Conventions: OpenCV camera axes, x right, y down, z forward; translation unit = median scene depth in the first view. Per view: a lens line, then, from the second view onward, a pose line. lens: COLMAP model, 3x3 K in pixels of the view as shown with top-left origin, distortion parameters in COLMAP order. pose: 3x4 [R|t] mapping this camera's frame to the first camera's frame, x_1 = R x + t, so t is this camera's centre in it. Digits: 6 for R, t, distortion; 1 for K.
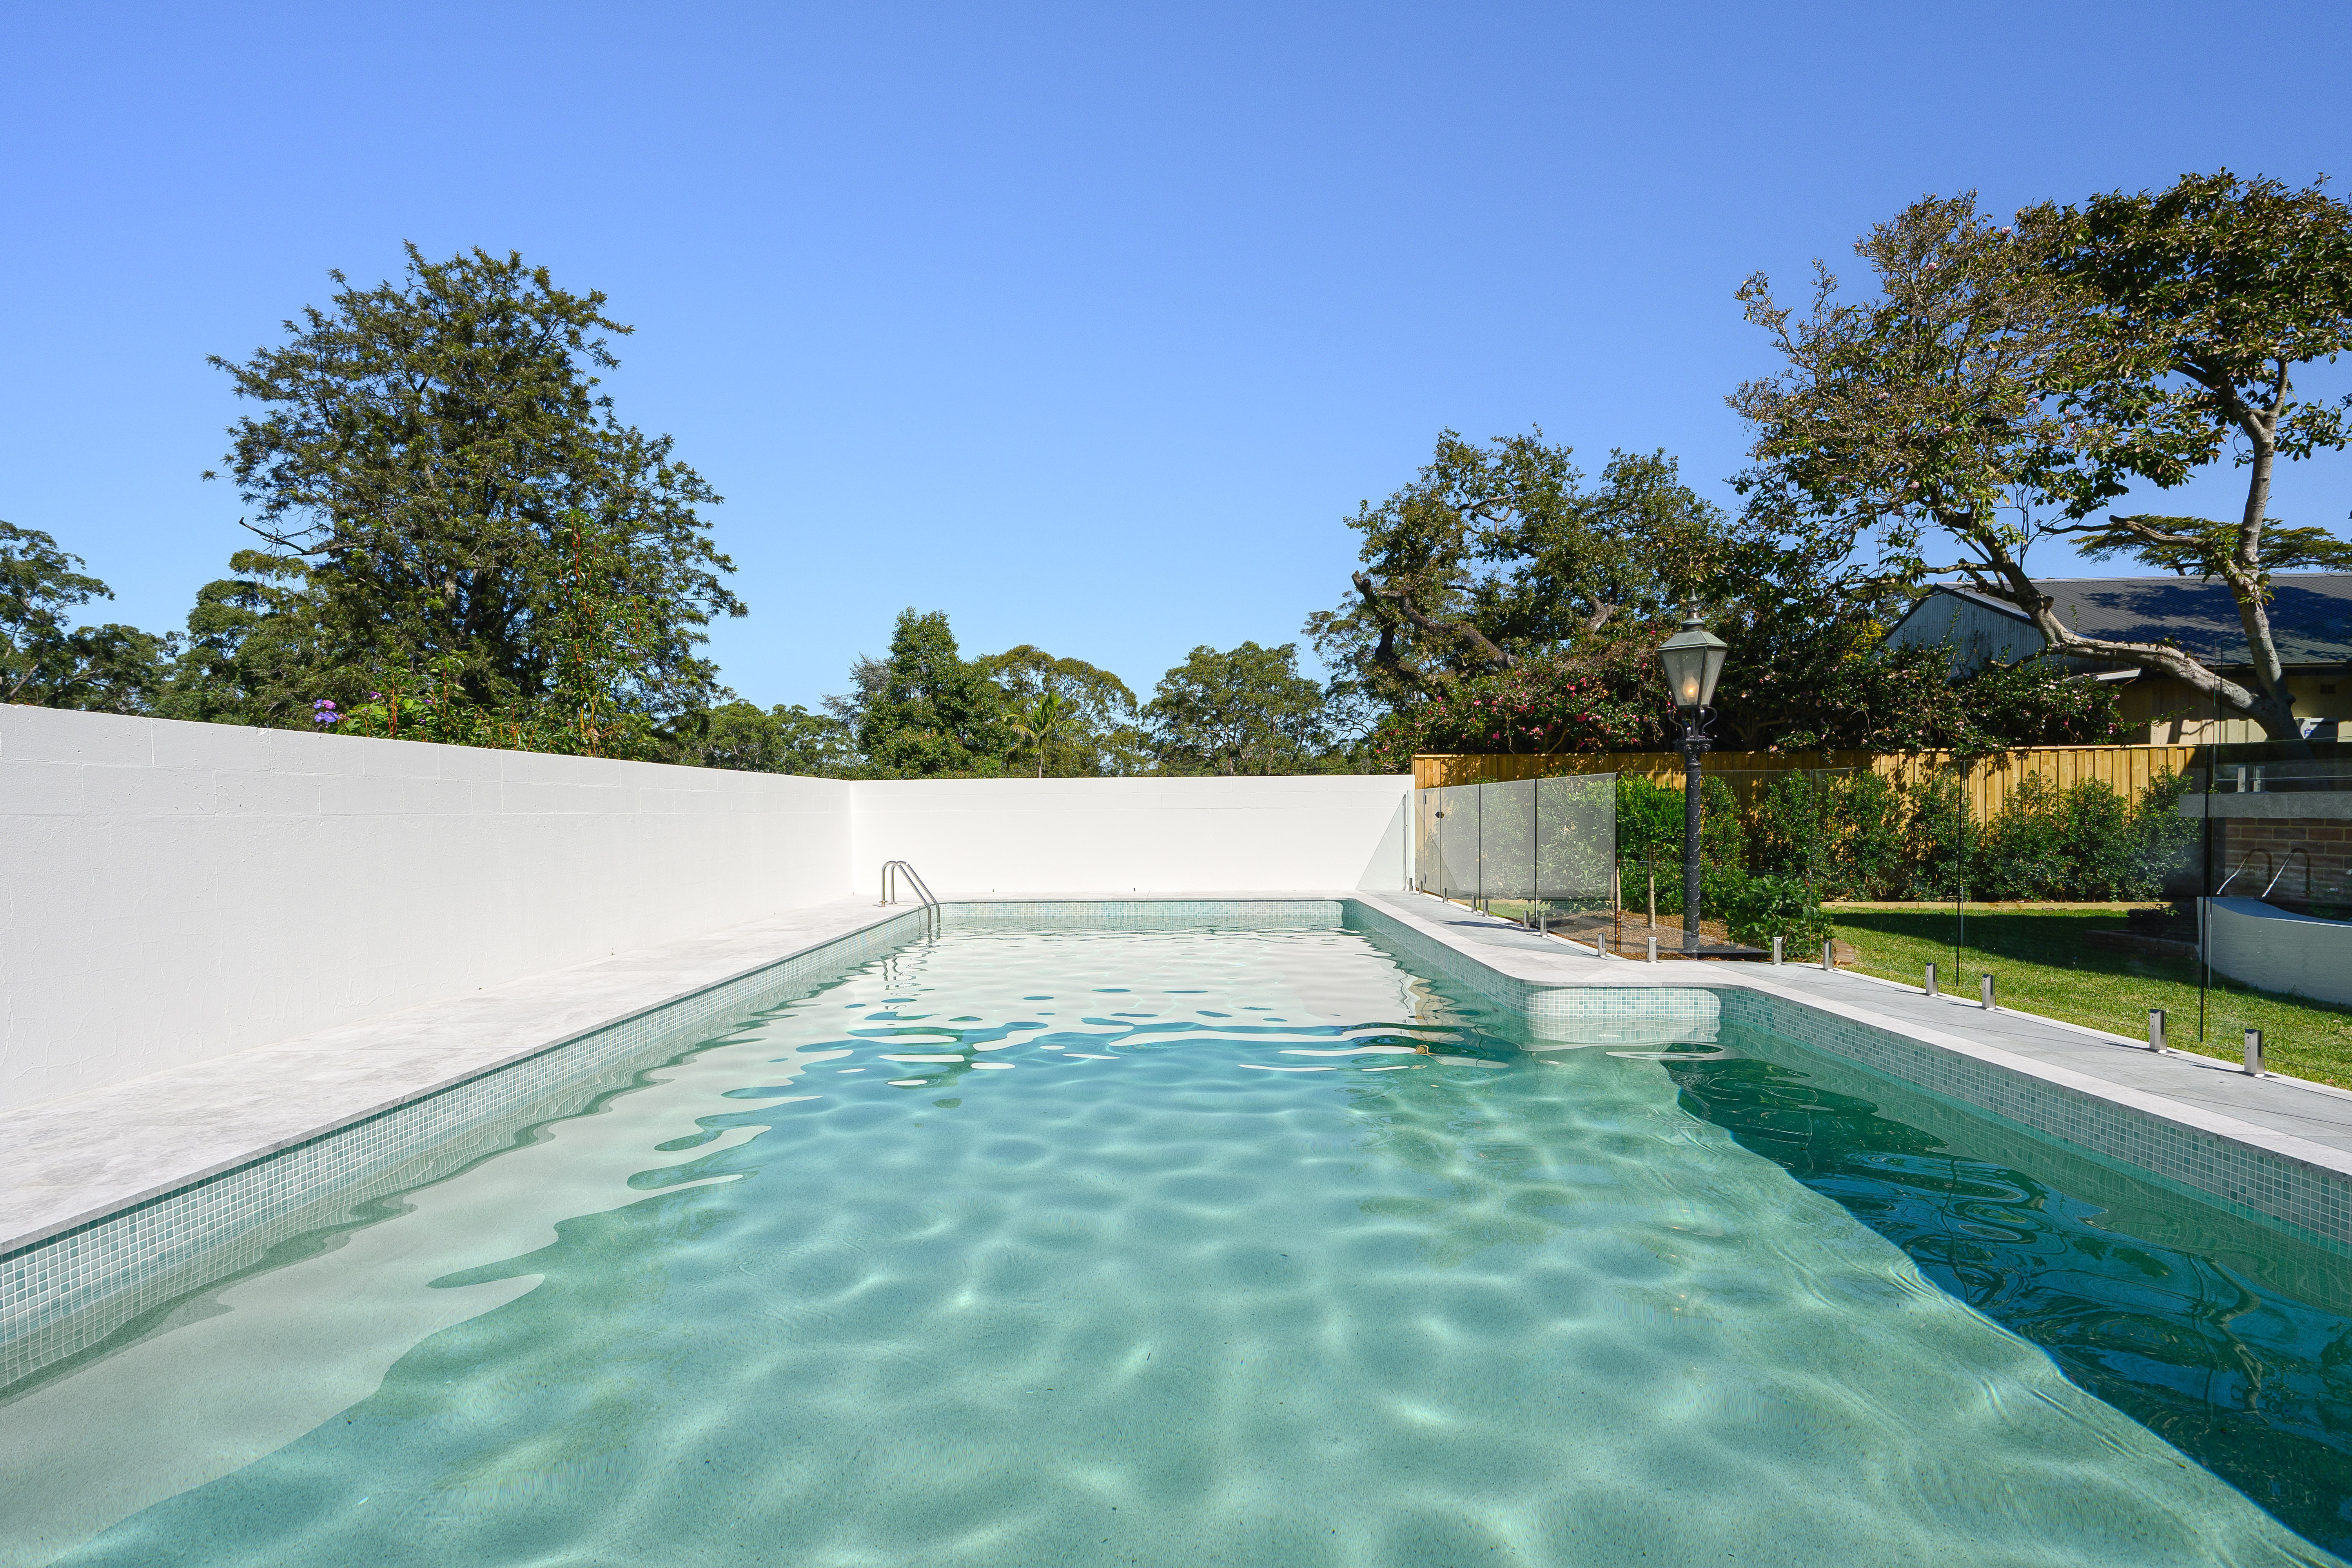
lens RADIAL K [[1173.6, 0, 1157.5], [0, 1173.6, 862.8], [0, 0, 1]] dist [-0.002576, 0.000409]
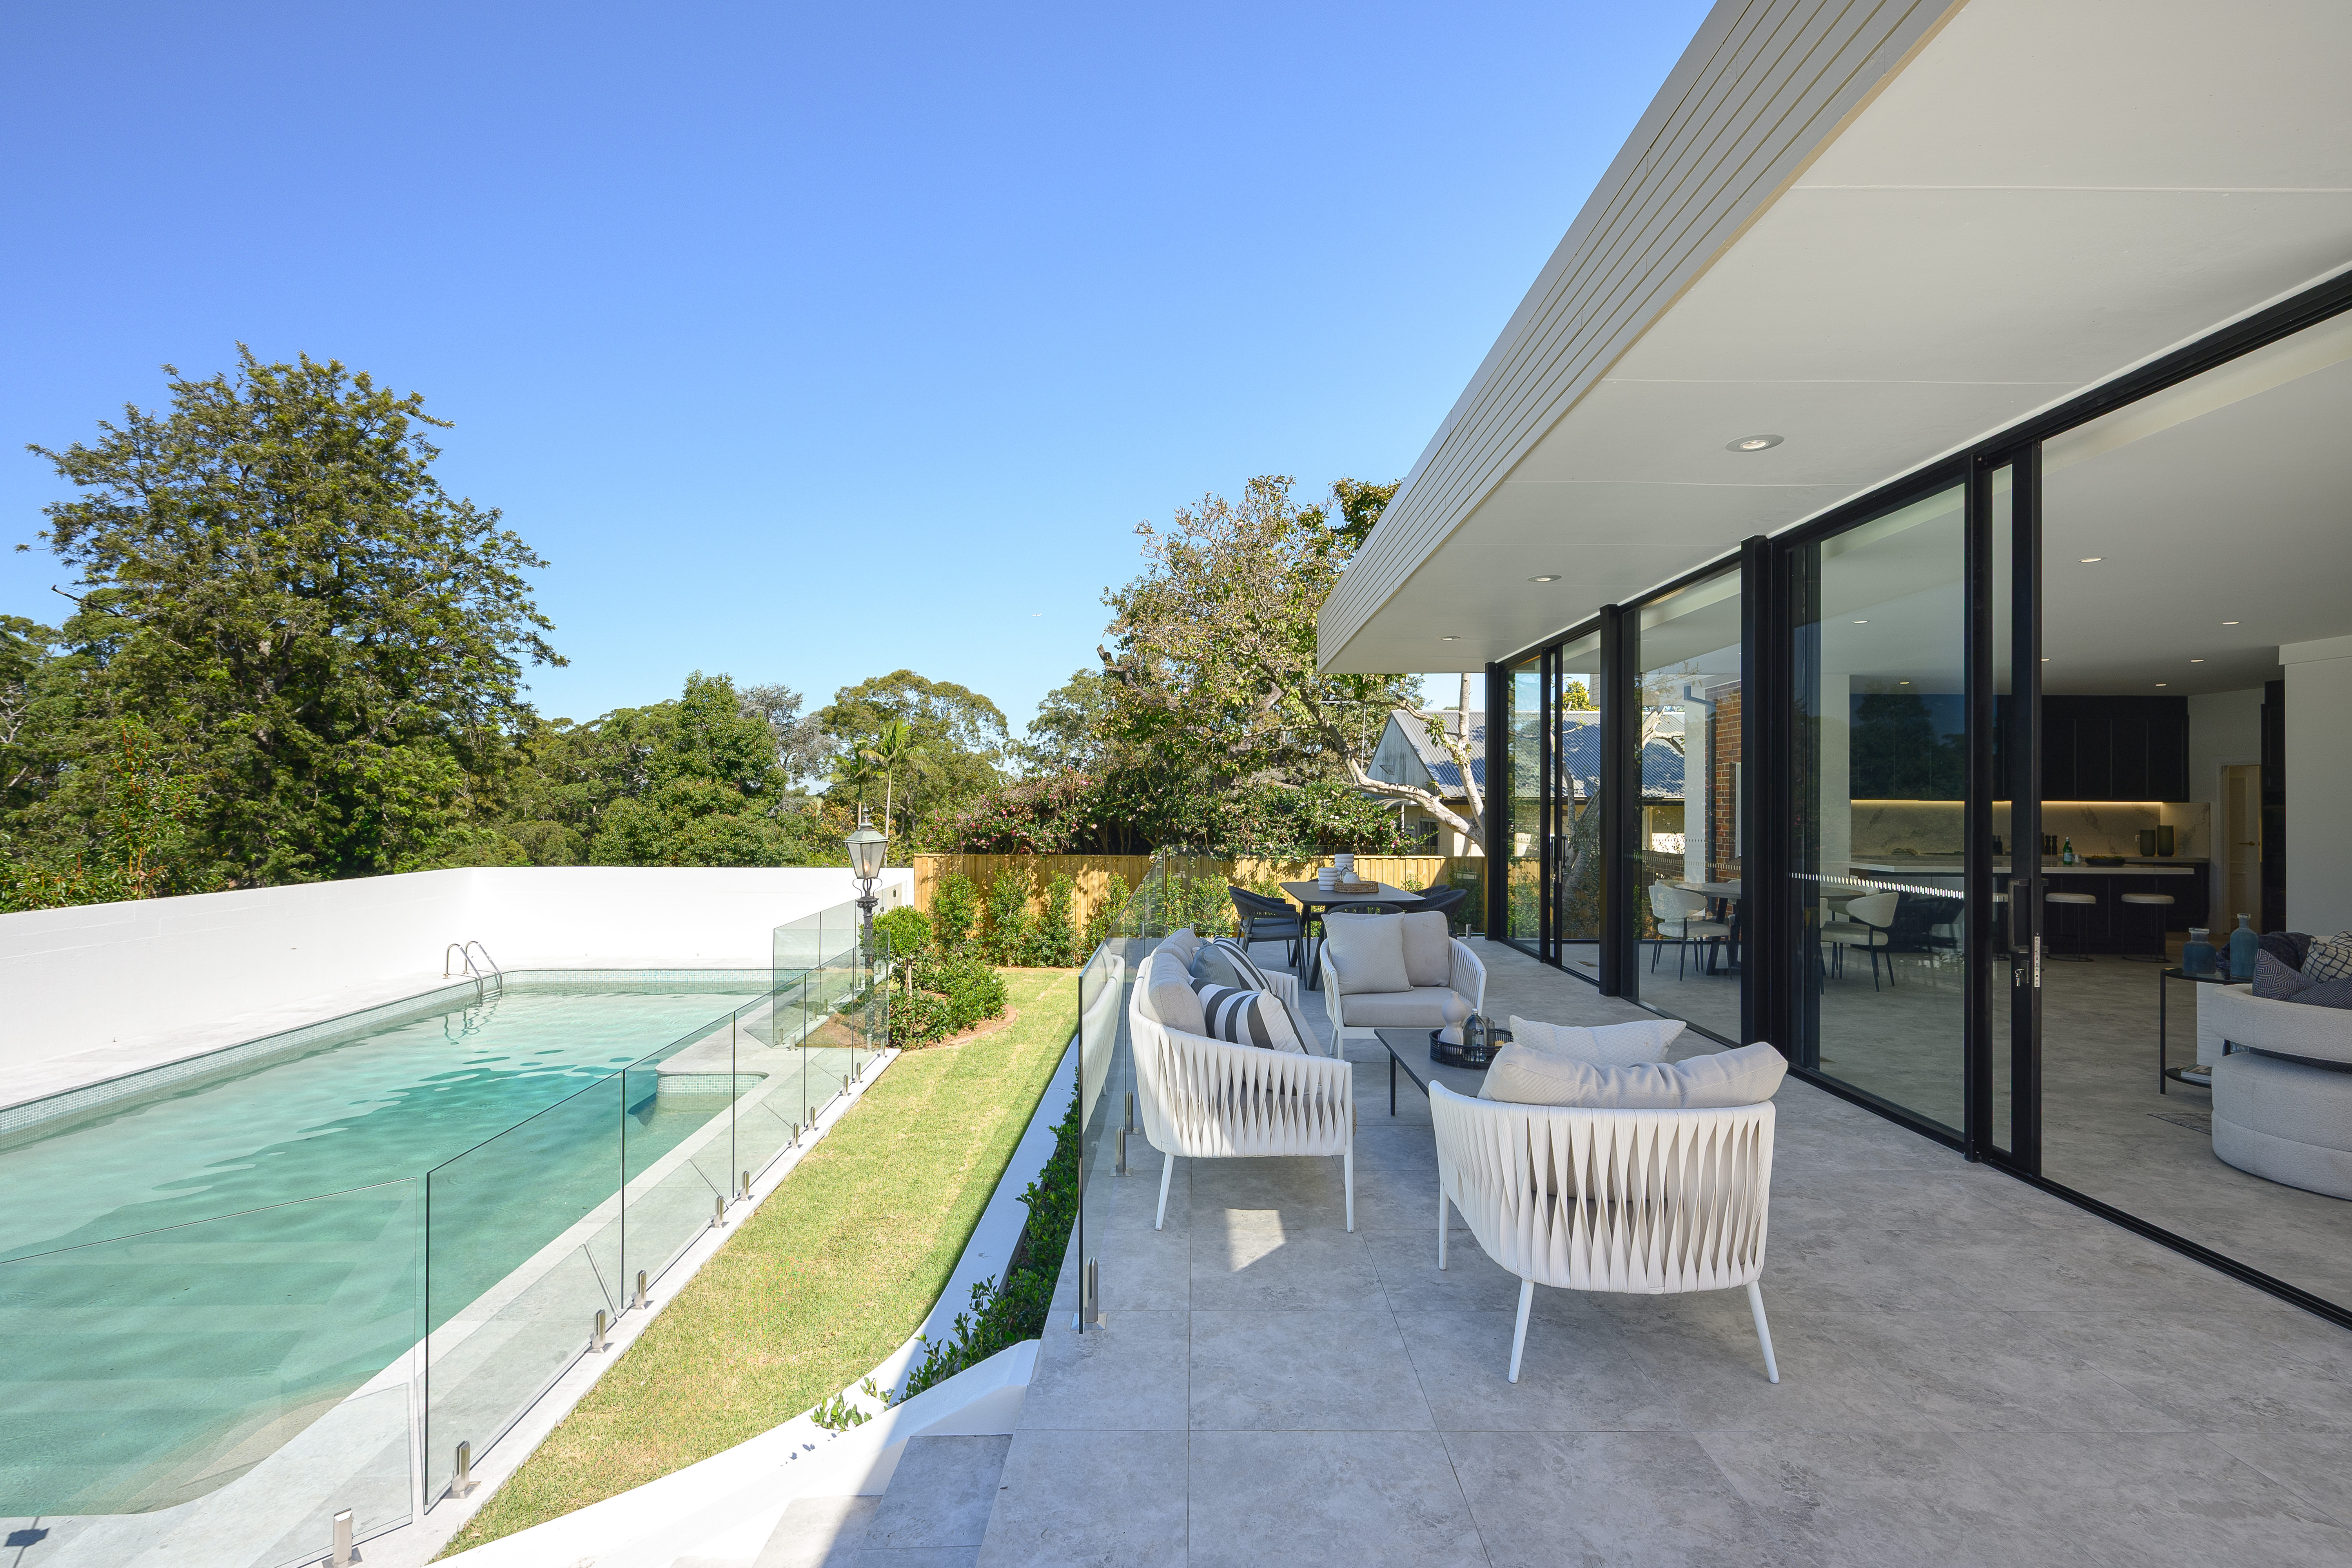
lens RADIAL K [[1082.2, 0, 1169.1], [0, 1082.2, 797.8], [0, 0, 1]] dist [-0.000154, -0.000249]
pose [[0.995042, 0.012558, 0.098659, 0.157660], [-0.006765, 0.998245, -0.058840, -0.034912], [-0.099225, 0.057880, 0.993380, -0.104979]]
